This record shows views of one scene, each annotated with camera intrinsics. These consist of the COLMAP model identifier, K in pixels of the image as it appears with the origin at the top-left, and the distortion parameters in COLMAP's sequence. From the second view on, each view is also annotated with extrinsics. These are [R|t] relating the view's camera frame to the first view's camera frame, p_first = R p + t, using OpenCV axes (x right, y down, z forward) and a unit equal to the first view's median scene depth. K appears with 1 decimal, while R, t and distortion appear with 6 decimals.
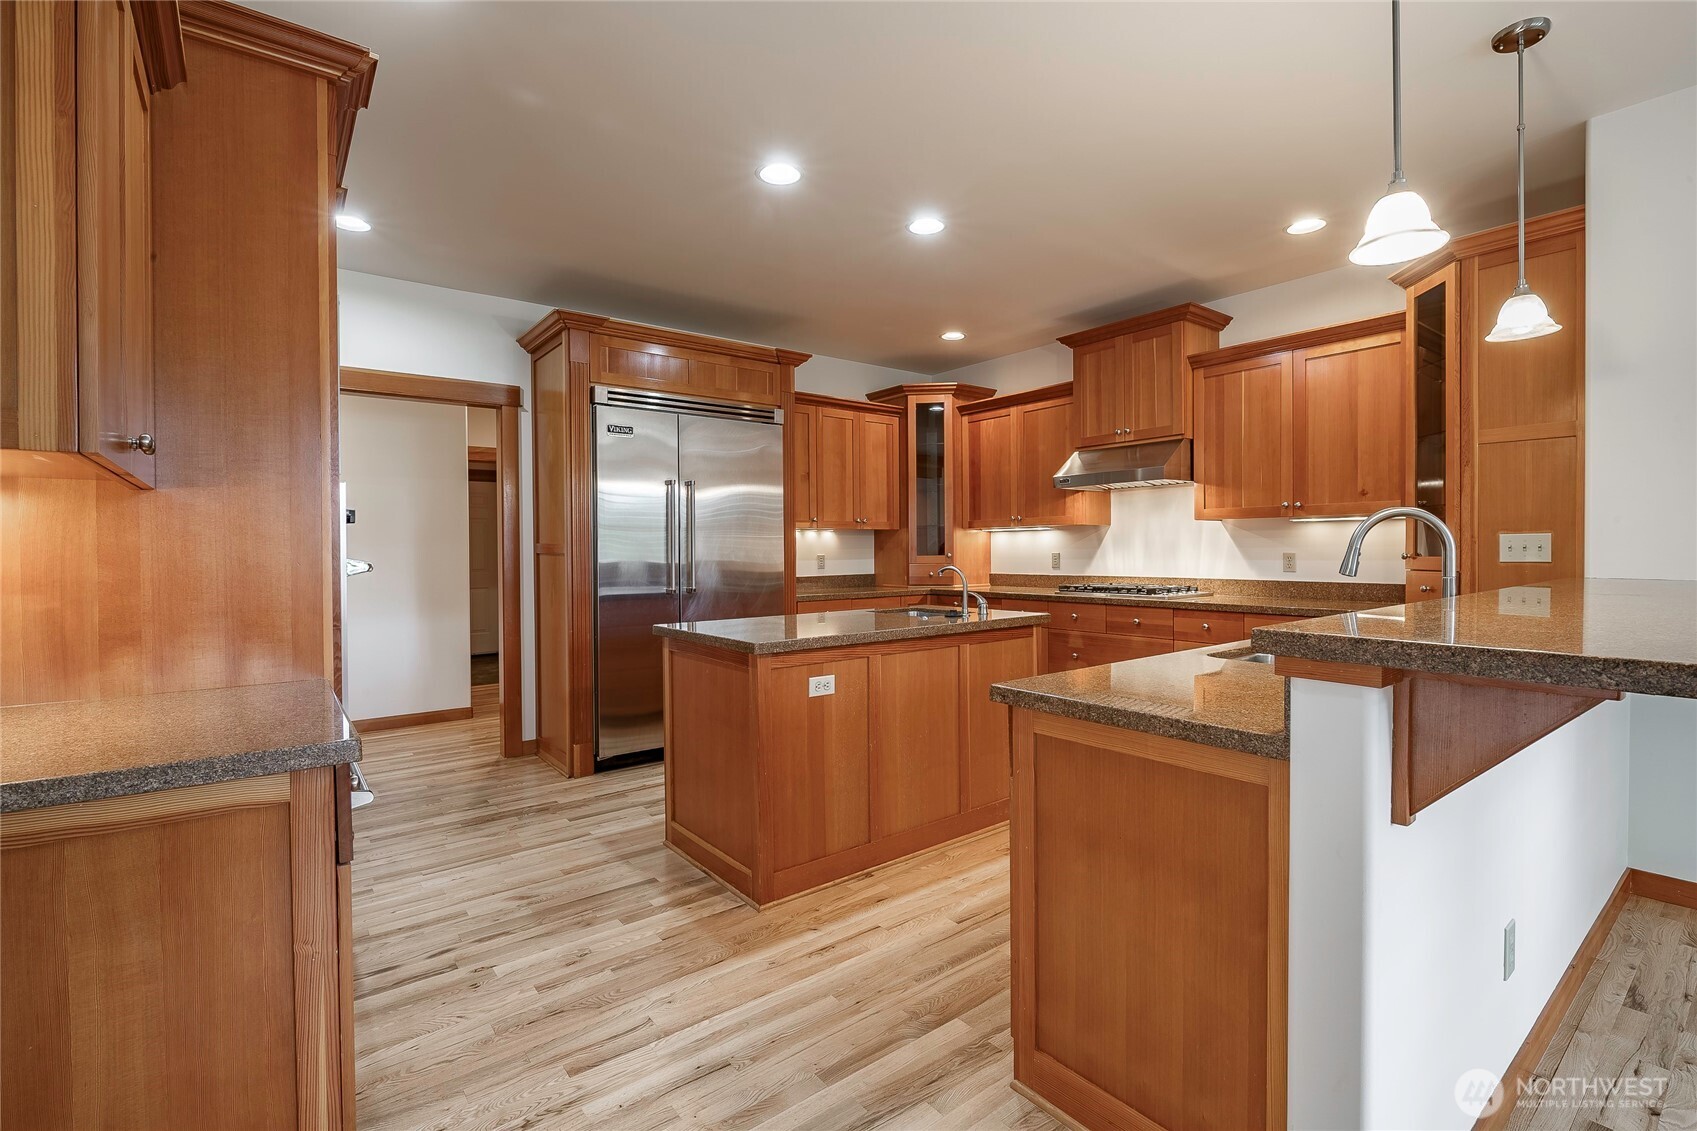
lens RADIAL K [[752.9, 0, 848.7], [0, 752.9, 558.4], [0, 0, 1]] dist [-0.005457, -0.000441]
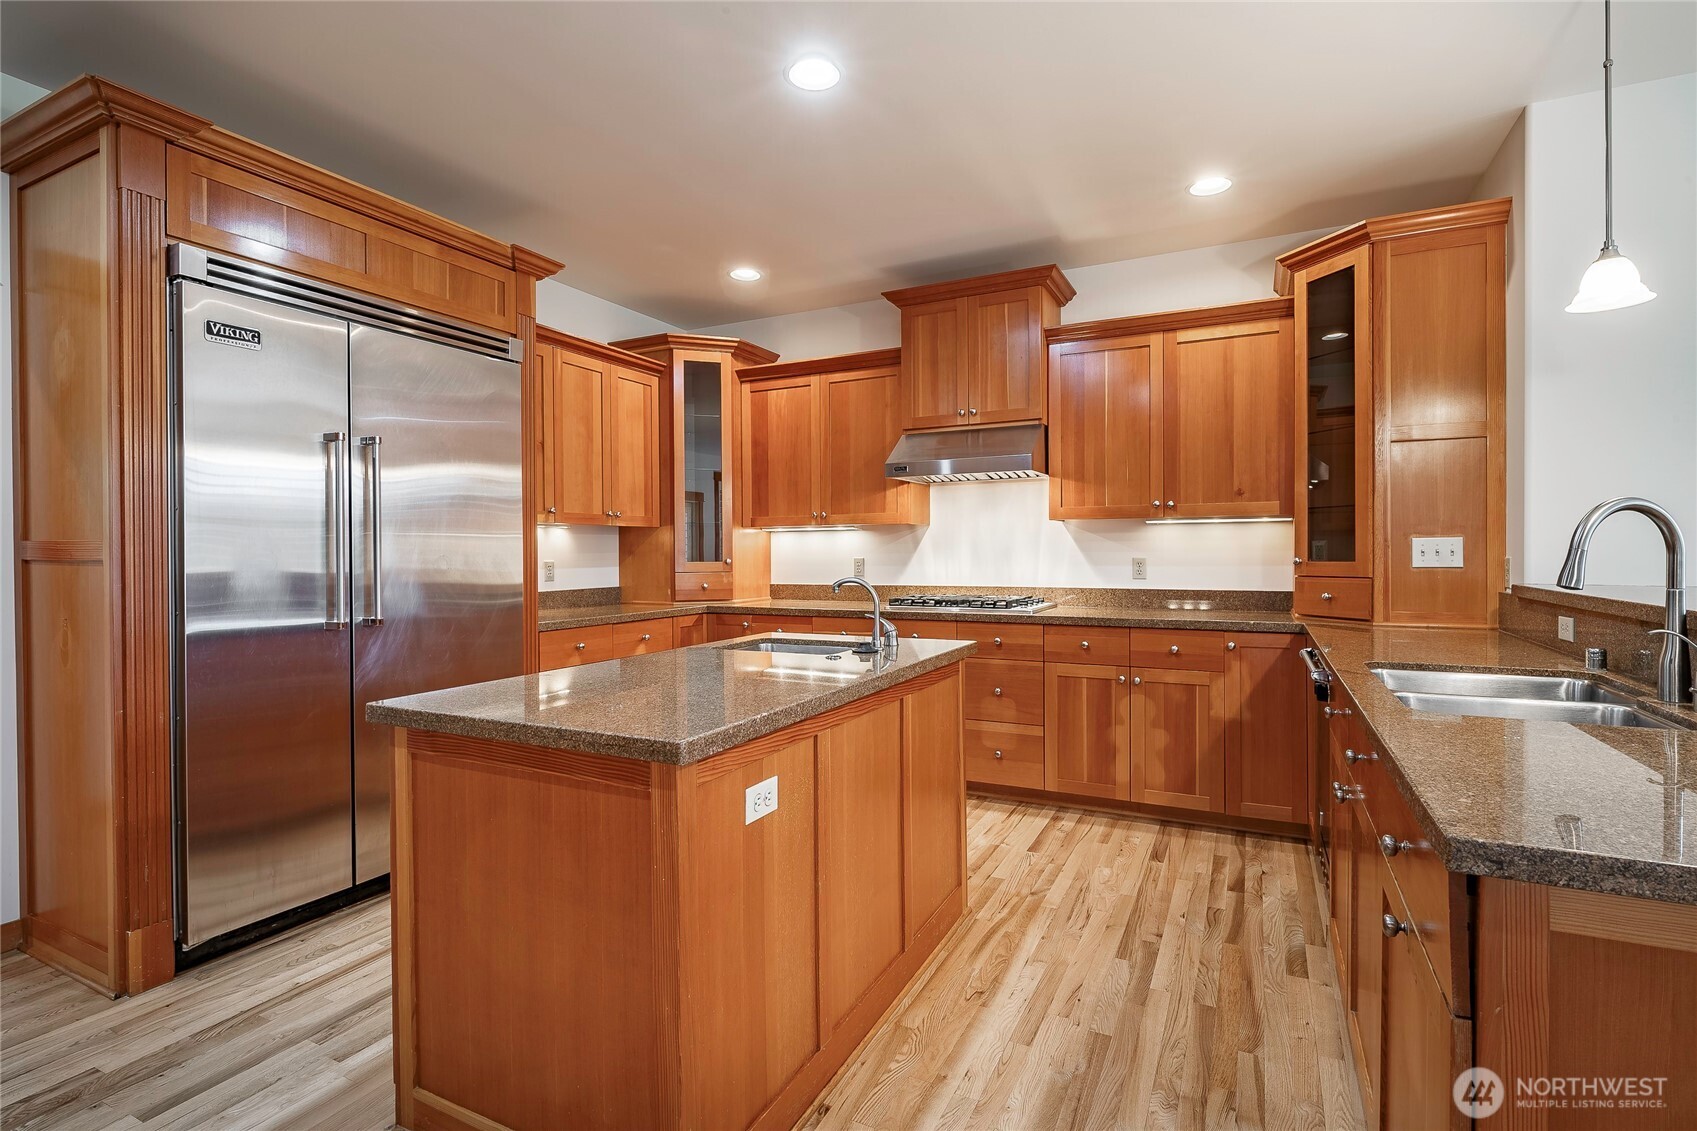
lens RADIAL K [[800.4, 0, 848.0], [0, 800.4, 558.6], [0, 0, 1]] dist [-0.005744, -0.001111]
pose [[0.903857, -0.000399, 0.427835, -0.135677], [0.003469, 0.999974, -0.006395, -0.001618], [-0.427822, 0.007264, 0.903834, 0.263111]]
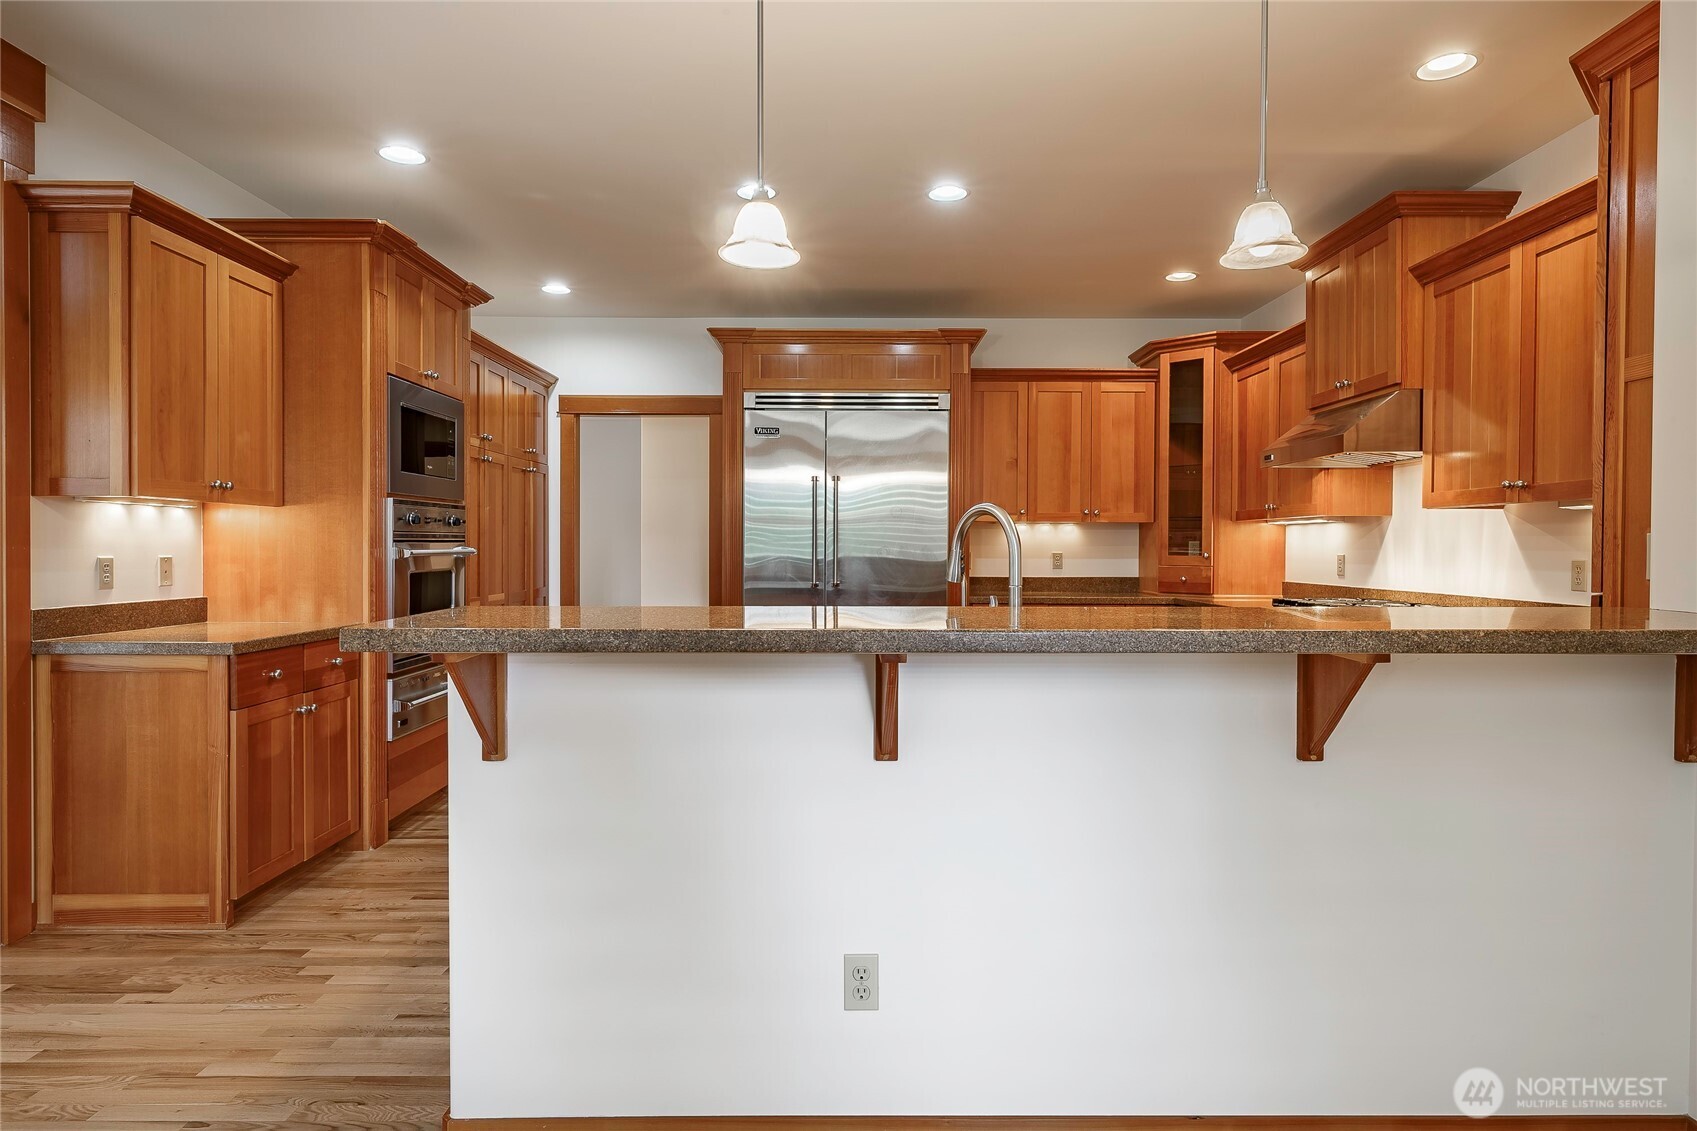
lens RADIAL K [[933.4, 0, 852.8], [0, 933.4, 556.6], [0, 0, 1]] dist [0.002668, -0.002099]
pose [[0.796879, 0.018666, -0.603850, 0.541941], [-0.017484, 0.999816, 0.007832, -0.005211], [0.603886, 0.004316, 0.797059, 0.020938]]
